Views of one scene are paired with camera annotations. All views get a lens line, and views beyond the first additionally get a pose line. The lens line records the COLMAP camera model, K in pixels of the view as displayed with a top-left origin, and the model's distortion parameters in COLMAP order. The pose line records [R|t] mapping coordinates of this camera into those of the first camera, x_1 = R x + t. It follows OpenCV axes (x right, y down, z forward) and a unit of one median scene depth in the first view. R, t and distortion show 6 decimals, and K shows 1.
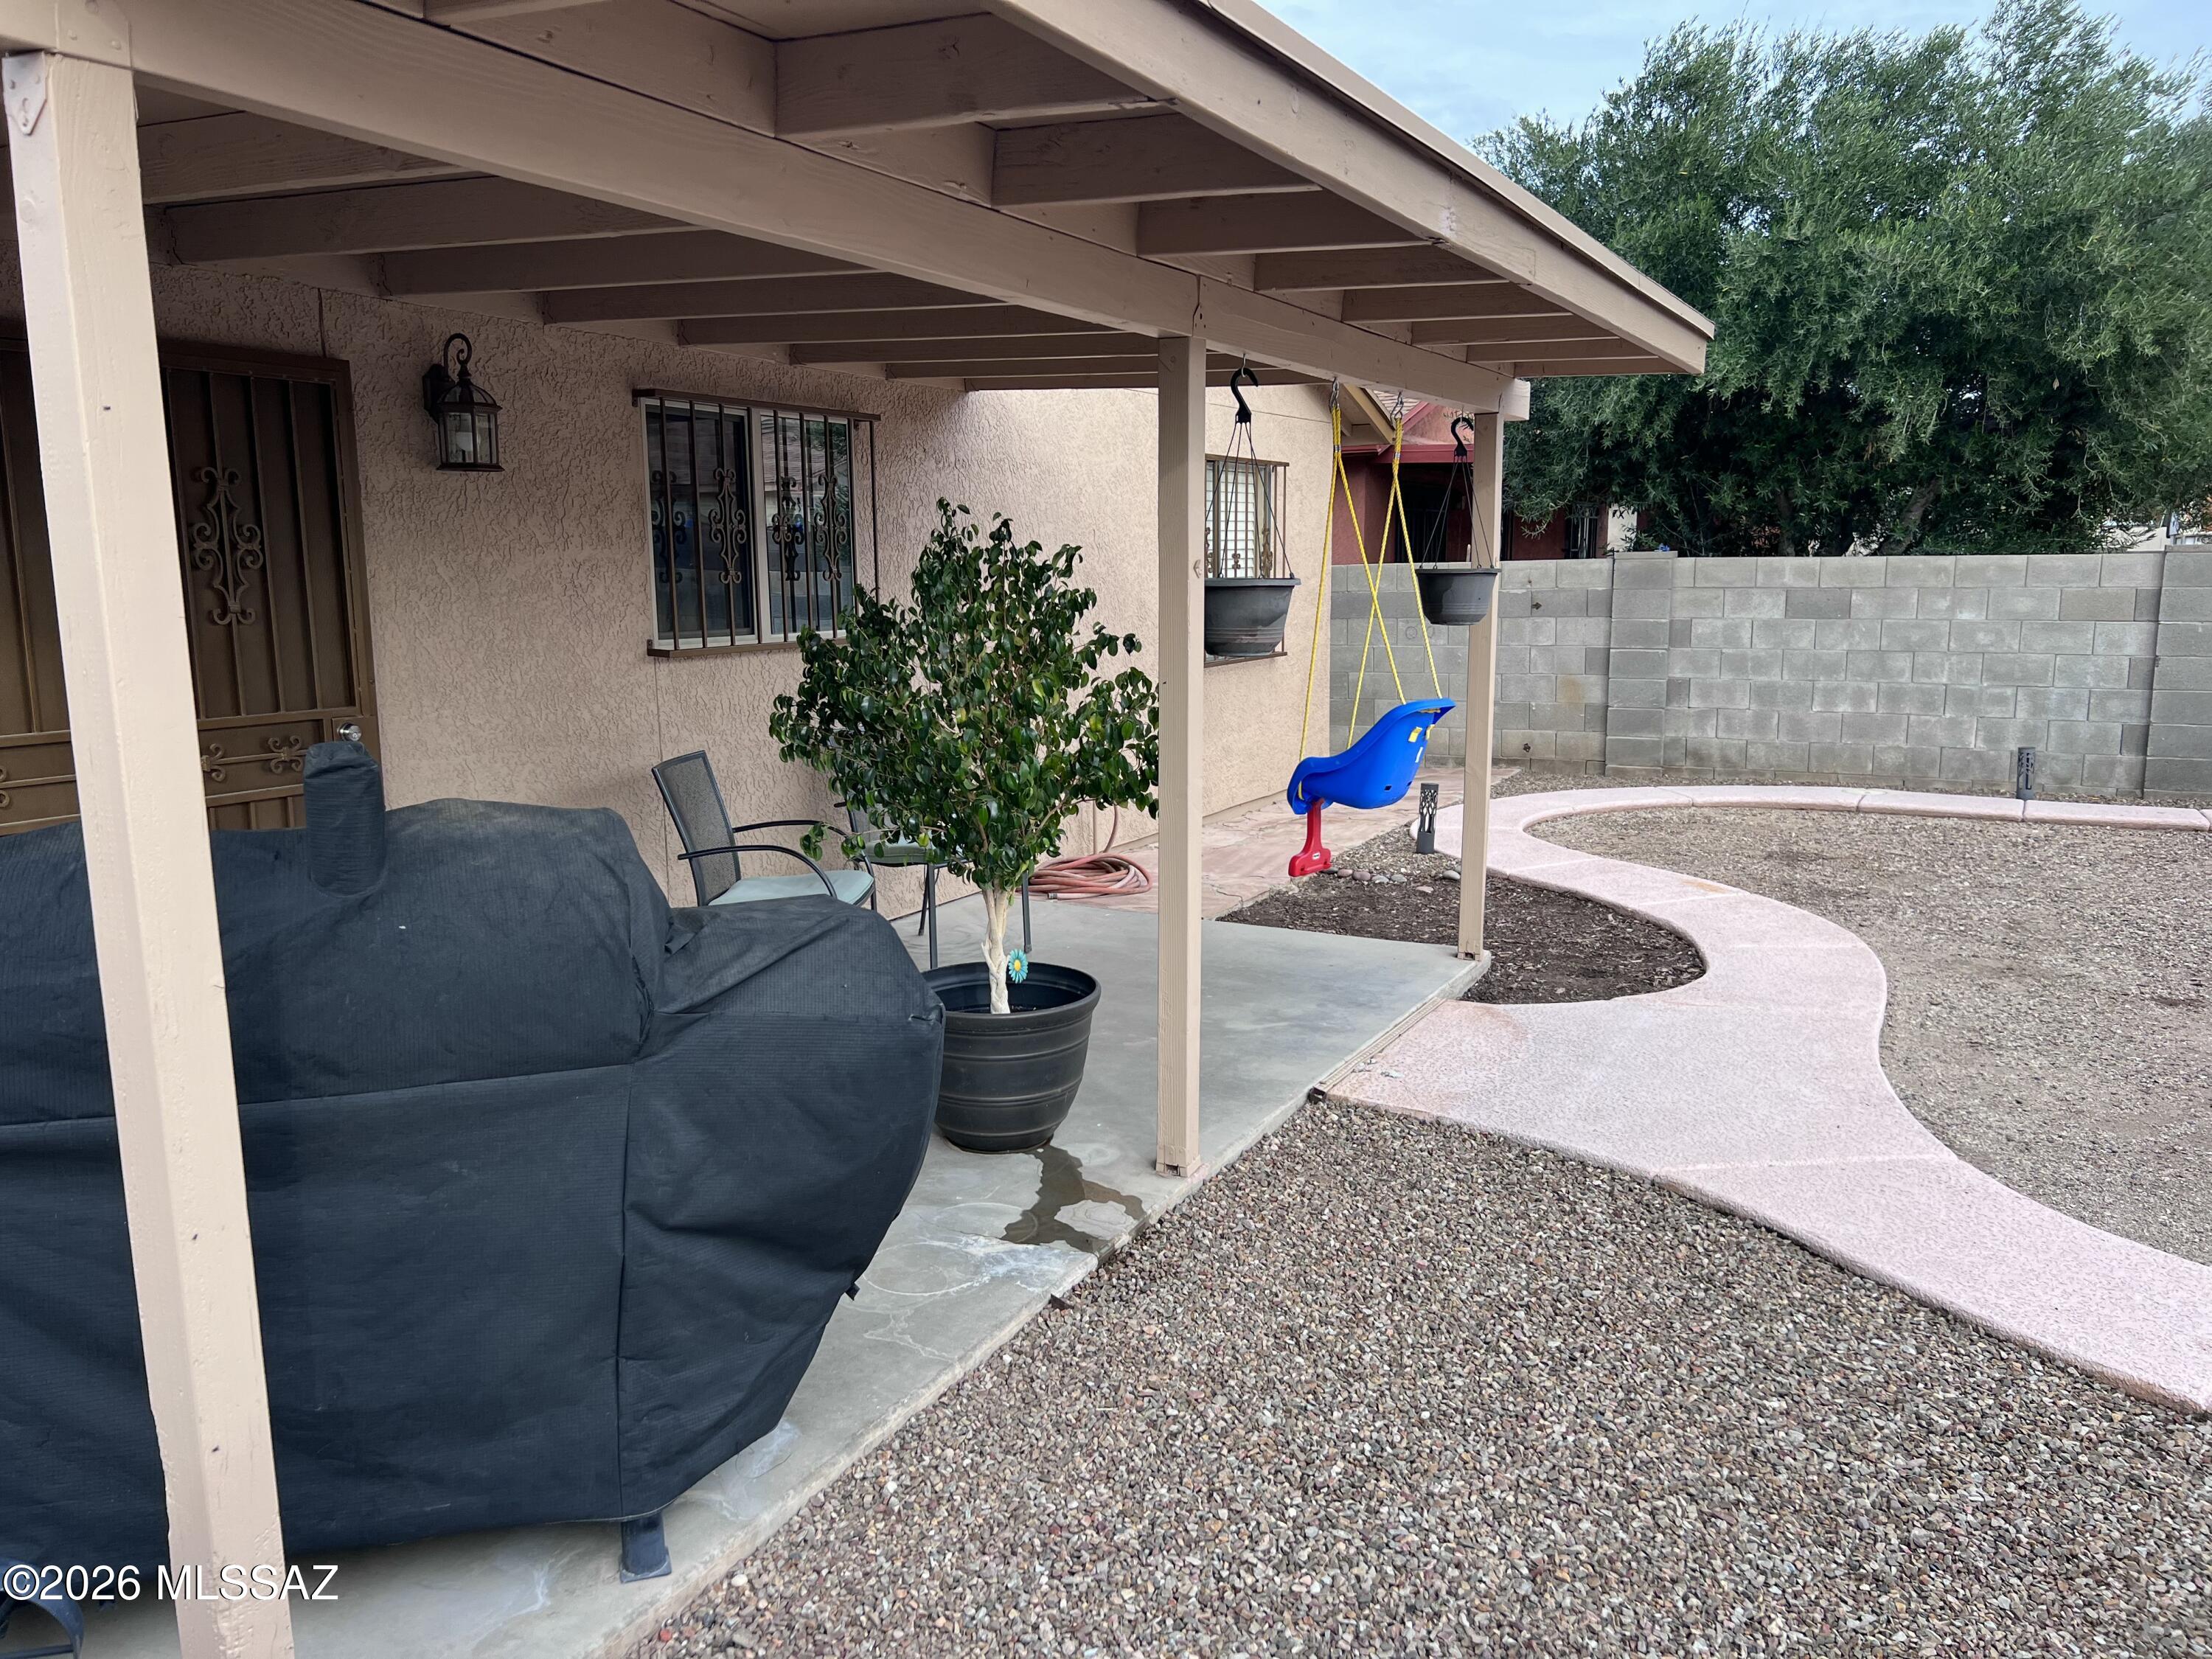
lens RADIAL K [[1678.3, 0, 1066.4], [0, 1678.3, 800.0], [0, 0, 1]] dist [0.062705, -0.075678]
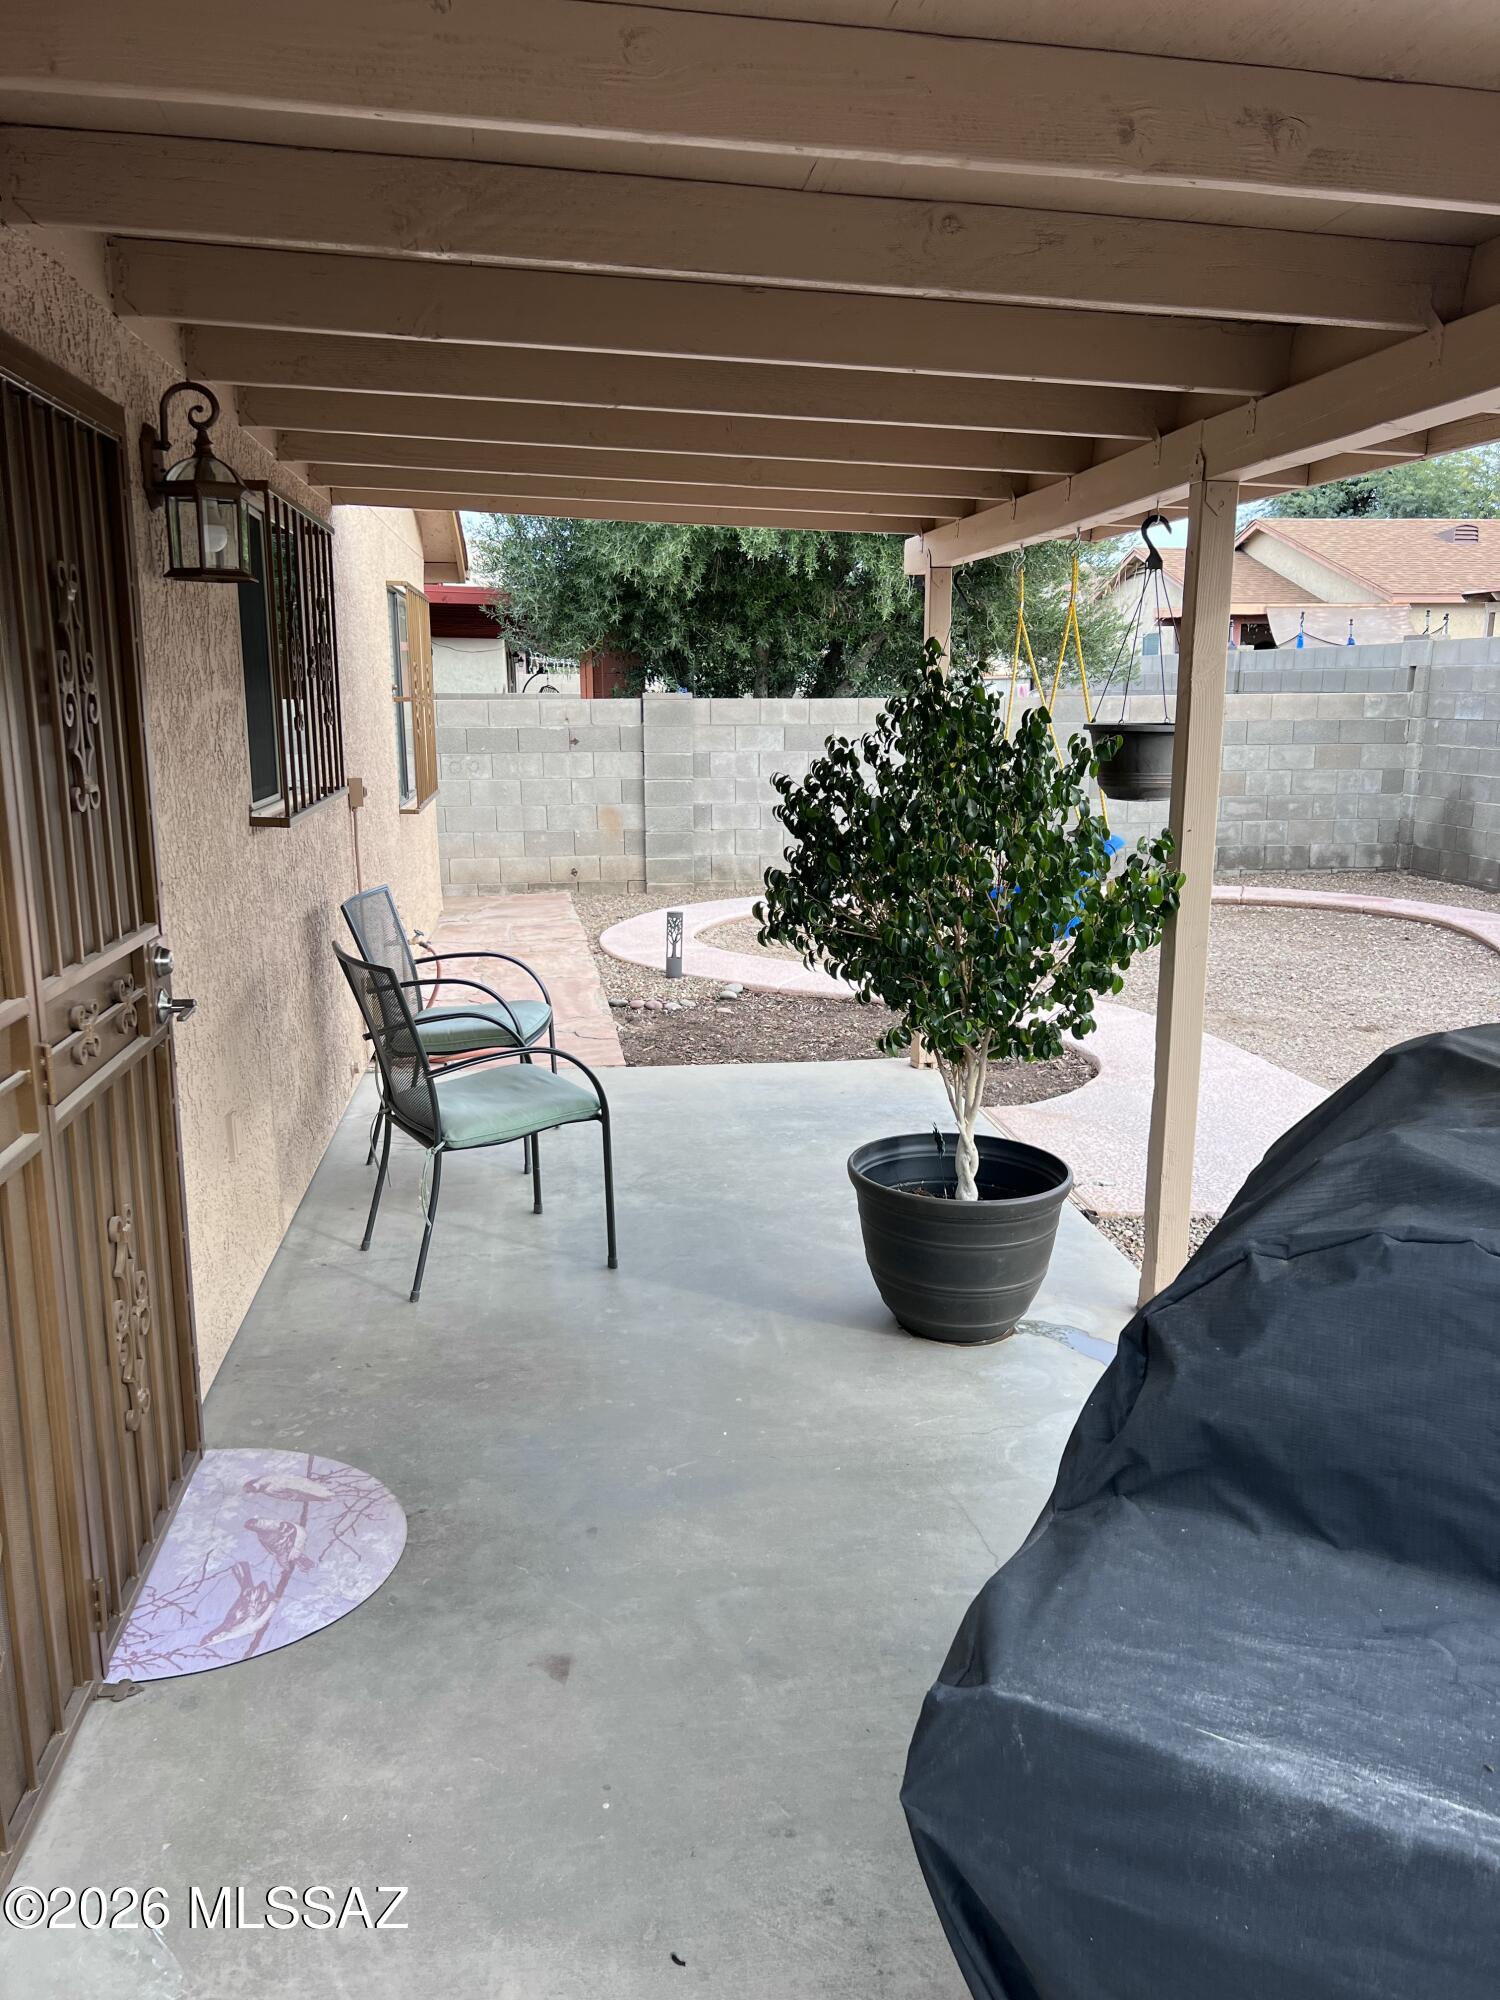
lens RADIAL K [[1517.5, 0, 751.0], [0, 1517.5, 1009.4], [0, 0, 1]] dist [0.062705, -0.075678]
pose [[0.822442, -0.110685, 0.557976, -0.206055], [0.075594, 0.993454, 0.085646, -0.019425], [-0.563803, -0.028259, 0.825426, 0.122792]]
